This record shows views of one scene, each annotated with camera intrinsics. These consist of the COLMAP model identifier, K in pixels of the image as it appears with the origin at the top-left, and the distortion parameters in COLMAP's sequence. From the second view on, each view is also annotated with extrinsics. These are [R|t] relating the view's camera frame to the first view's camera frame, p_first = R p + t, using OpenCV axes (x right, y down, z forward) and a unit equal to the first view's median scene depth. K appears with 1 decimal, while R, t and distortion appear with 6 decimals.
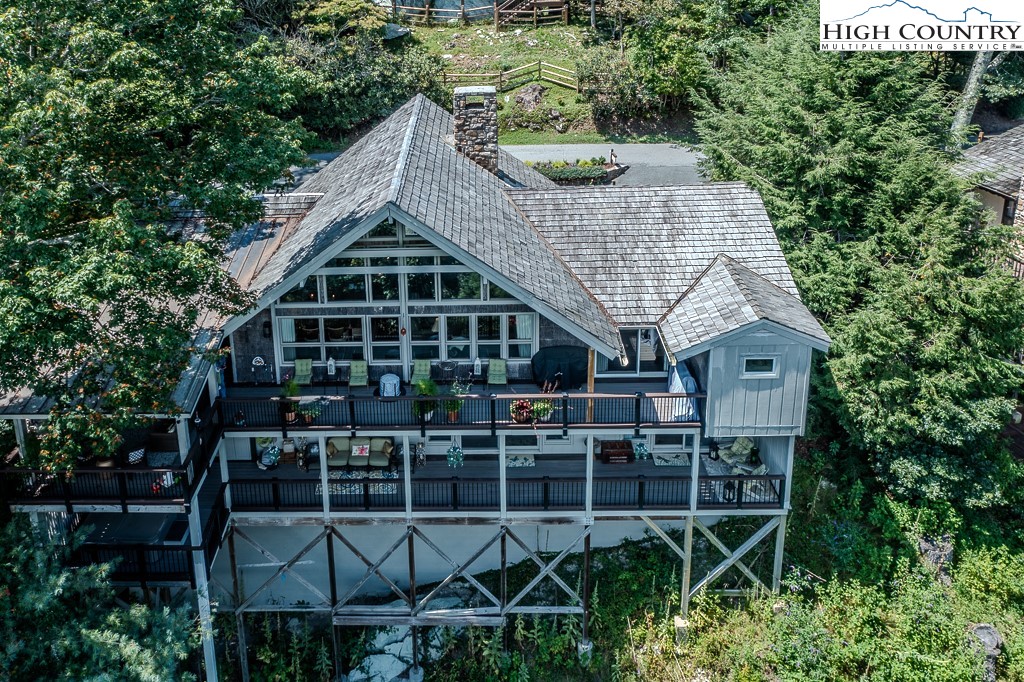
lens RADIAL K [[800.2, 0, 511.5], [0, 800.2, 315.2], [0, 0, 1]] dist [0.008029, 0.002353]
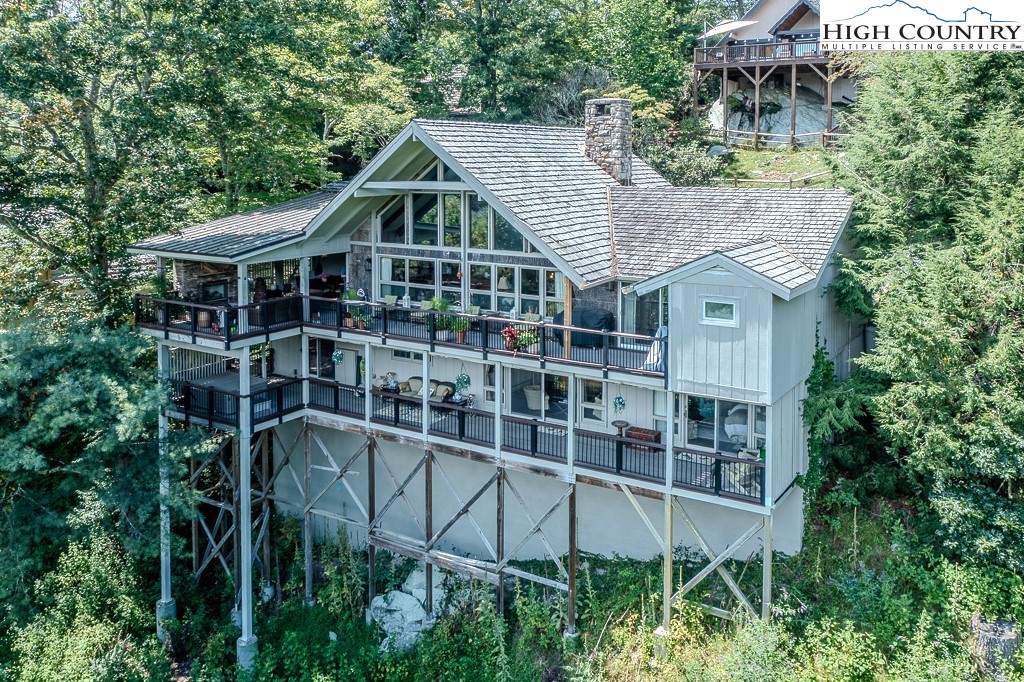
lens RADIAL K [[816.7, 0, 512.0], [0, 816.7, 341.0], [0, 0, 1]] dist [-0.004499, -0.000200]
pose [[0.868639, 0.145119, -0.473716, 0.476948], [-0.230929, 0.964518, -0.127974, 0.236227], [0.438336, 0.220558, 0.871330, 0.057539]]
